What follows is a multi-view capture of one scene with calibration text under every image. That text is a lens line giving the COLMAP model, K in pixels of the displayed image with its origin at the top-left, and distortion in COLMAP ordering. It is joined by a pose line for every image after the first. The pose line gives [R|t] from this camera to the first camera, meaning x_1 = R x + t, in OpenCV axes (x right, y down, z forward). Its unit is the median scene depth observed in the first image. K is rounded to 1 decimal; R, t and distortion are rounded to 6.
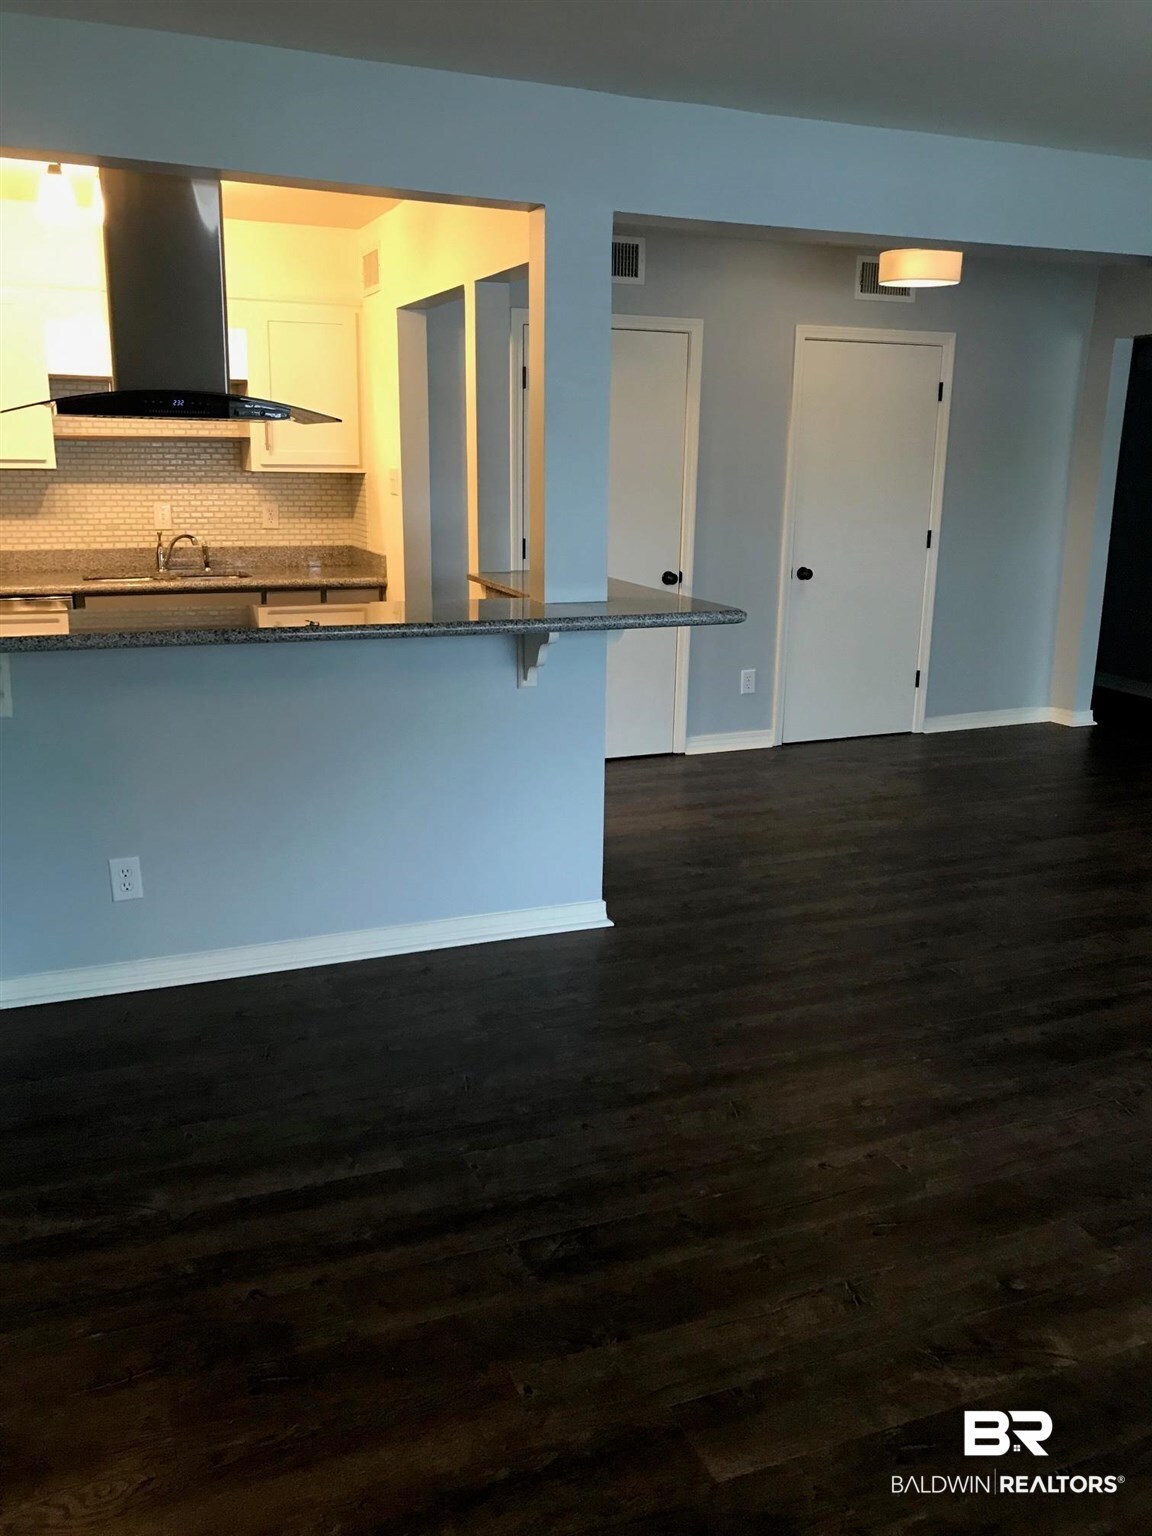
lens RADIAL K [[1340.8, 0, 576.0], [0, 1340.8, 768.0], [0, 0, 1]] dist [-0.008714, -0.009459]
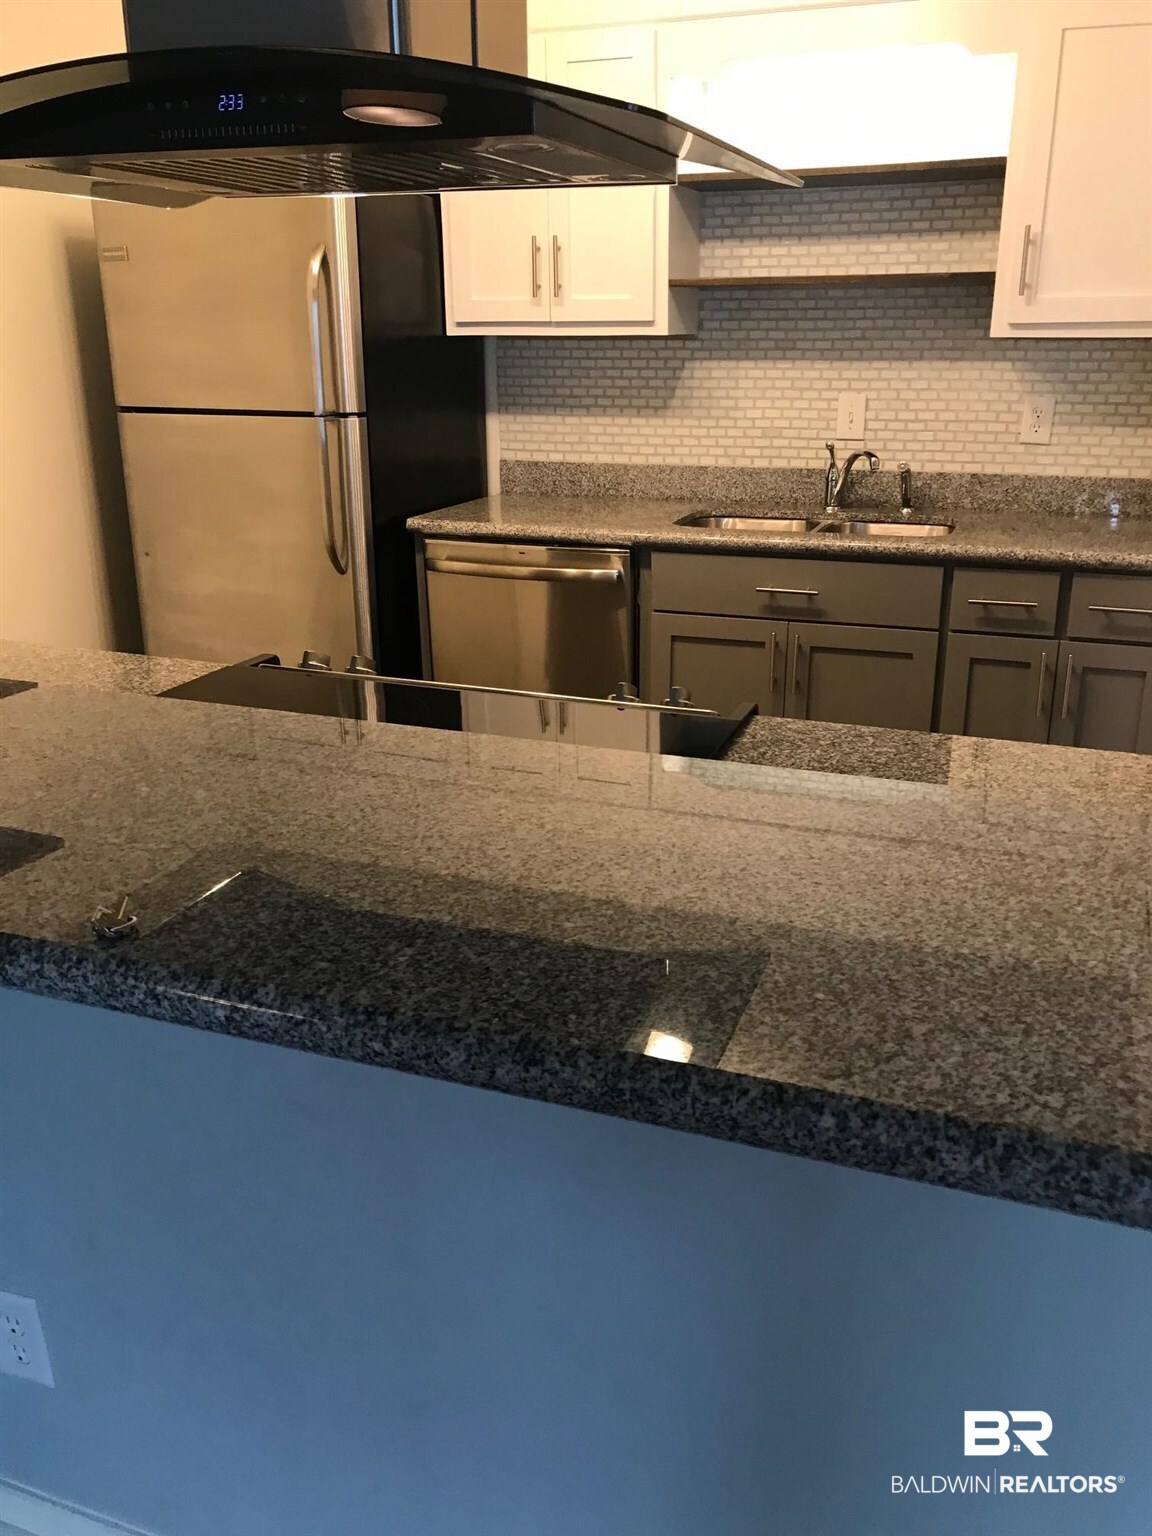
lens RADIAL K [[1222.7, 0, 681.2], [0, 1222.7, 767.7], [0, 0, 1]] dist [0.001644, 0.000580]
pose [[0.750751, 0.205748, -0.627726, 0.012026], [-0.137739, 0.978128, 0.155864, -0.111117], [0.646065, -0.030553, 0.762670, 0.537694]]
